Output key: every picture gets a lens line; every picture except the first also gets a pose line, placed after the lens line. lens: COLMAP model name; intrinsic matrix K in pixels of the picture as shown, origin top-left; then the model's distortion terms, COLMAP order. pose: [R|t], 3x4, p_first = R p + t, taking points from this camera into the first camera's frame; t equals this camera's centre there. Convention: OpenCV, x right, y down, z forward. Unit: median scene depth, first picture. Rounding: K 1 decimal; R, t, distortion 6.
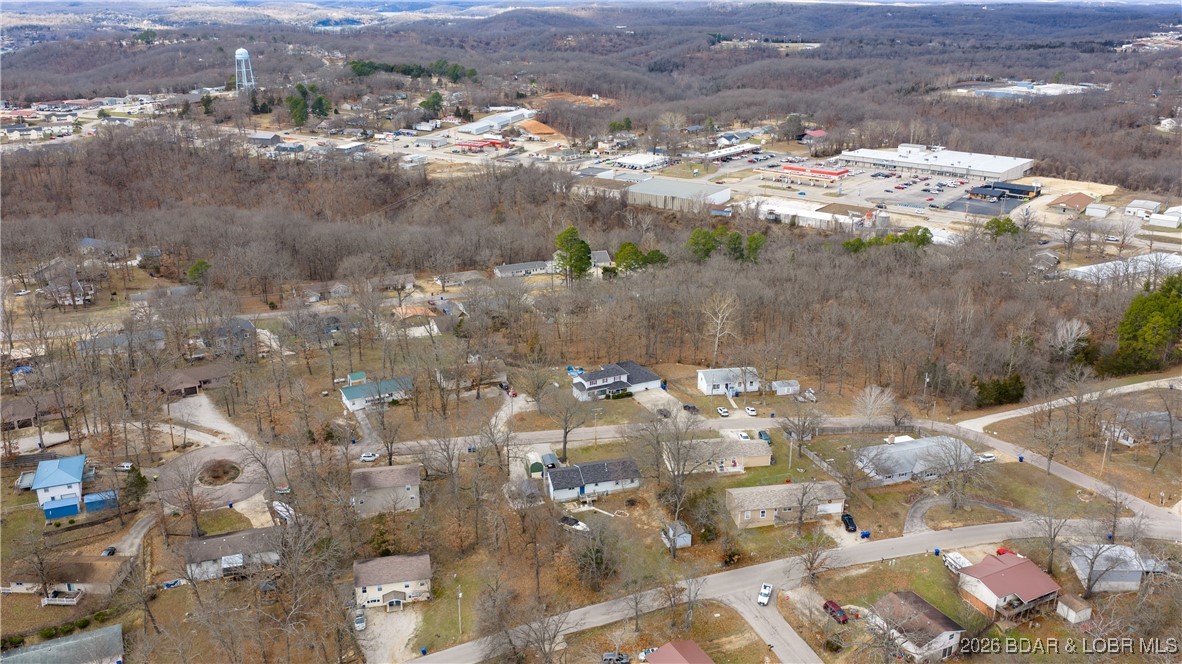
lens RADIAL K [[978.8, 0, 591.0], [0, 978.8, 332.0], [0, 0, 1]] dist [0.031915, -0.070865]
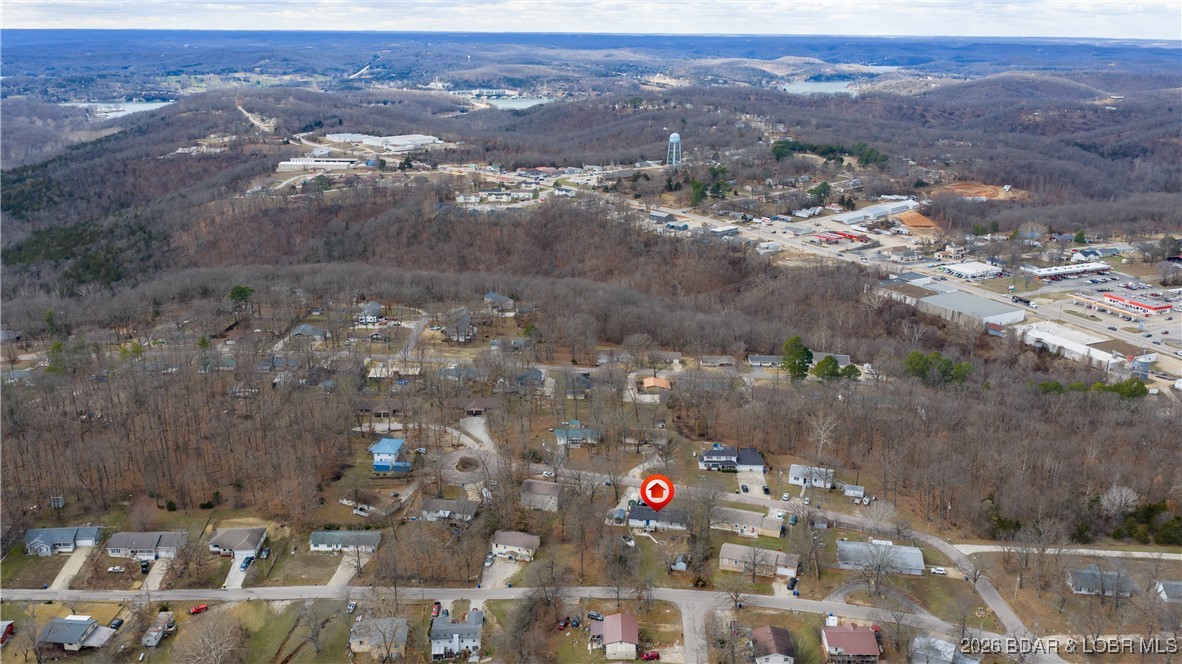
lens RADIAL K [[978.8, 0, 591.0], [0, 978.8, 332.0], [0, 0, 1]] dist [0.031915, -0.070865]
pose [[0.881352, 0.142074, -0.450593, 0.182383], [-0.160668, 0.987004, -0.003059, -0.037929], [0.444303, 0.075092, 0.892724, -0.144608]]
